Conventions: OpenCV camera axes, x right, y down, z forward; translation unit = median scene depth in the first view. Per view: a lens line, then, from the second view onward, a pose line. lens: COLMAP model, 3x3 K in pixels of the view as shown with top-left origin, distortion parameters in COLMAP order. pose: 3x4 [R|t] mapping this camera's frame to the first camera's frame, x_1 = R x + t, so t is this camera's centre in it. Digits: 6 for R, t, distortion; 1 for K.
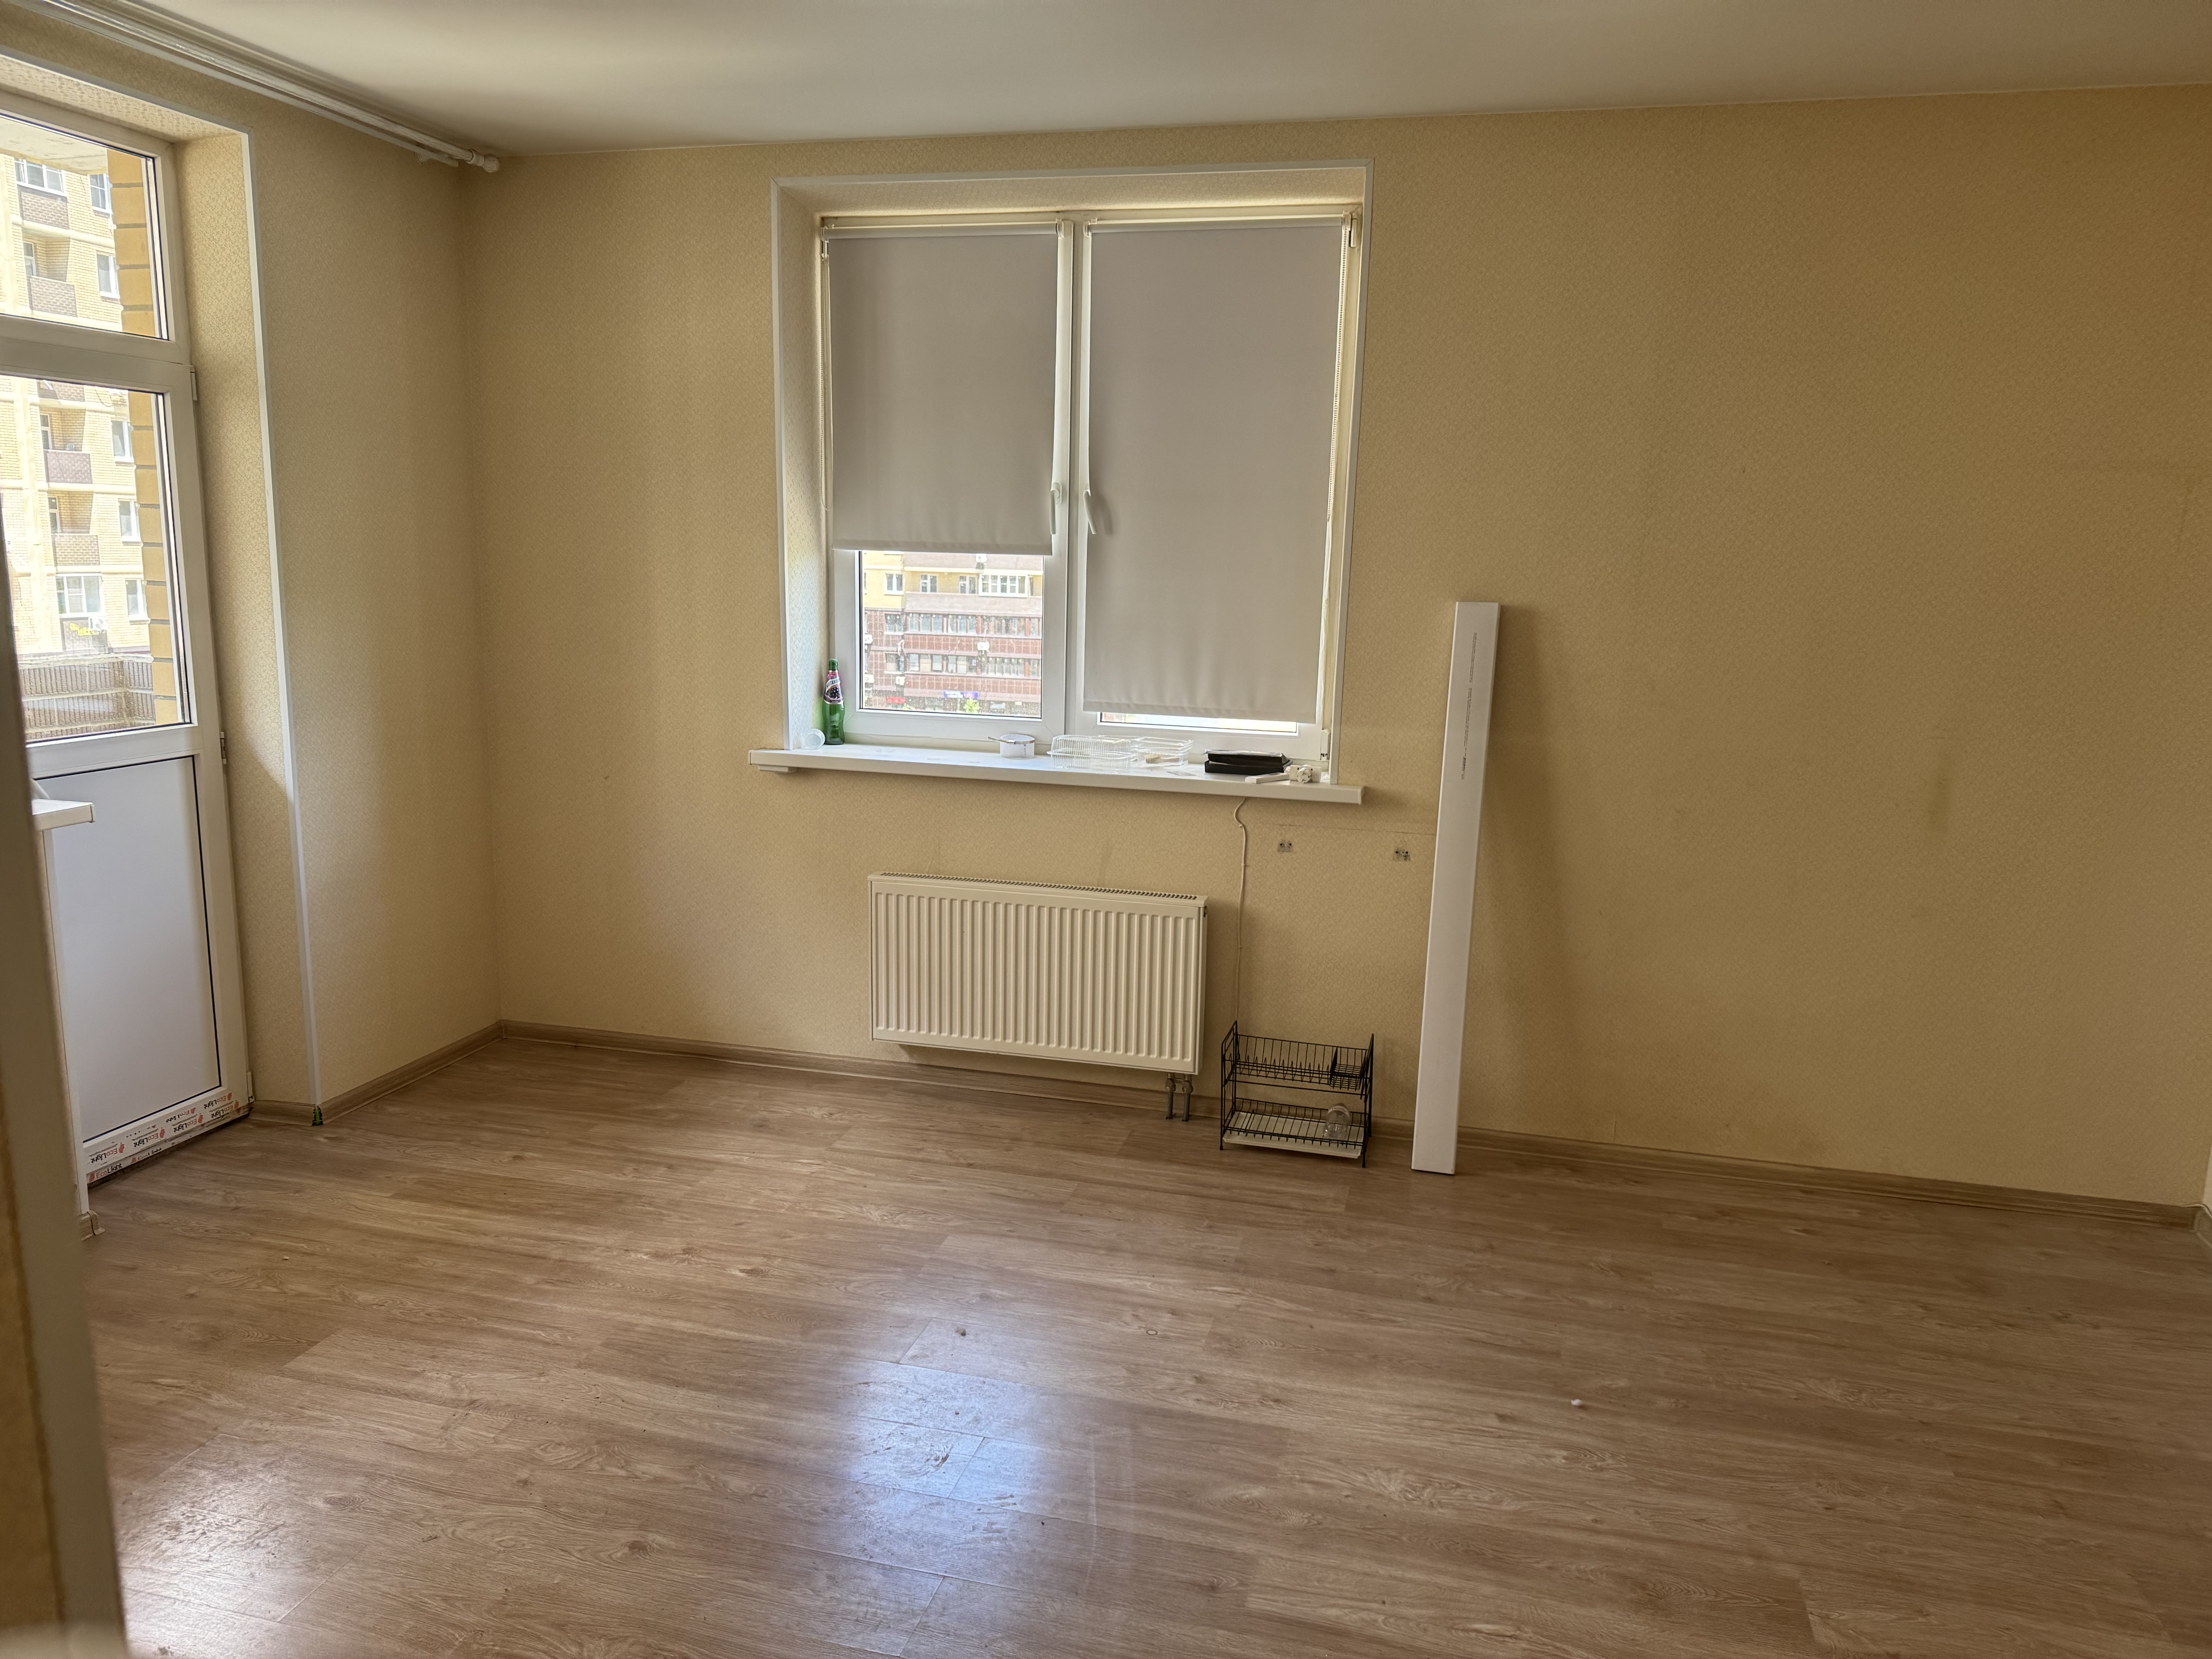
lens RADIAL K [[1547.0, 0, 1113.5], [0, 1547.0, 835.7], [0, 0, 1]] dist [0.006470, 0.001529]
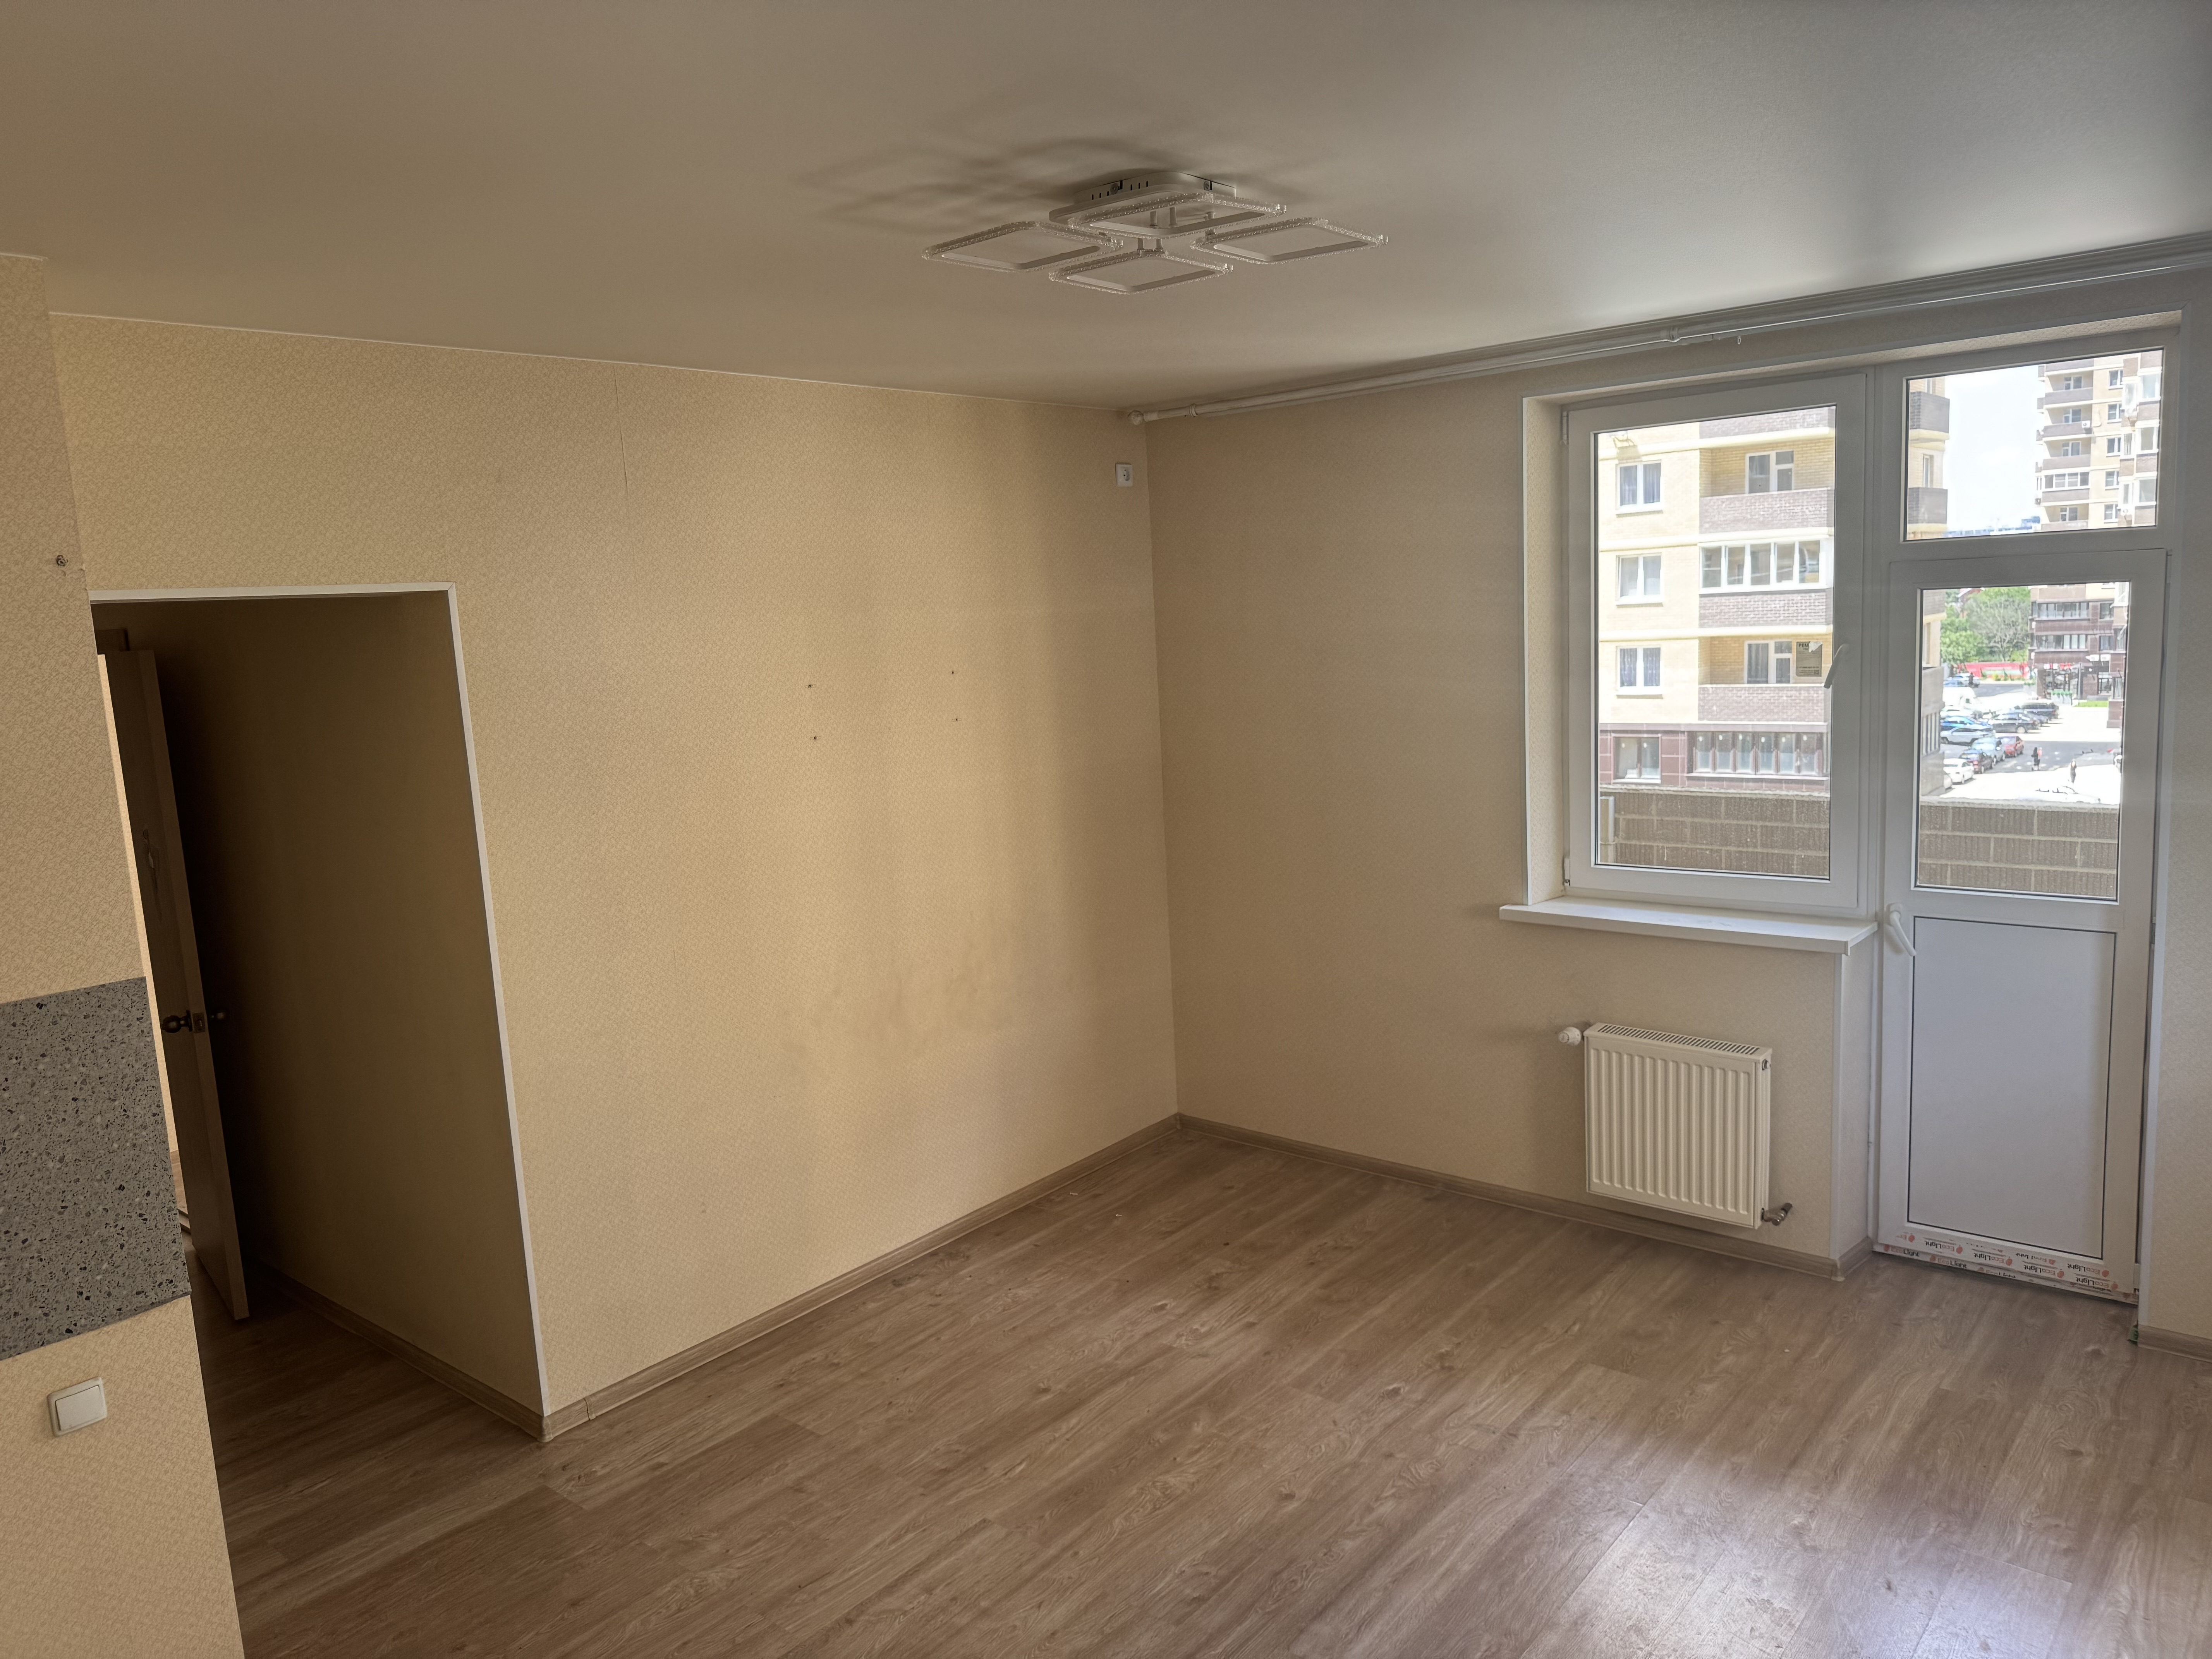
lens RADIAL K [[1547.0, 0, 1113.2], [0, 1547.0, 828.4], [0, 0, 1]] dist [0.006470, 0.001529]
pose [[-0.428766, 0.131279, -0.893826, 0.624398], [-0.119211, 0.972512, 0.200021, -0.262042], [0.895516, 0.192316, -0.401330, 0.870890]]
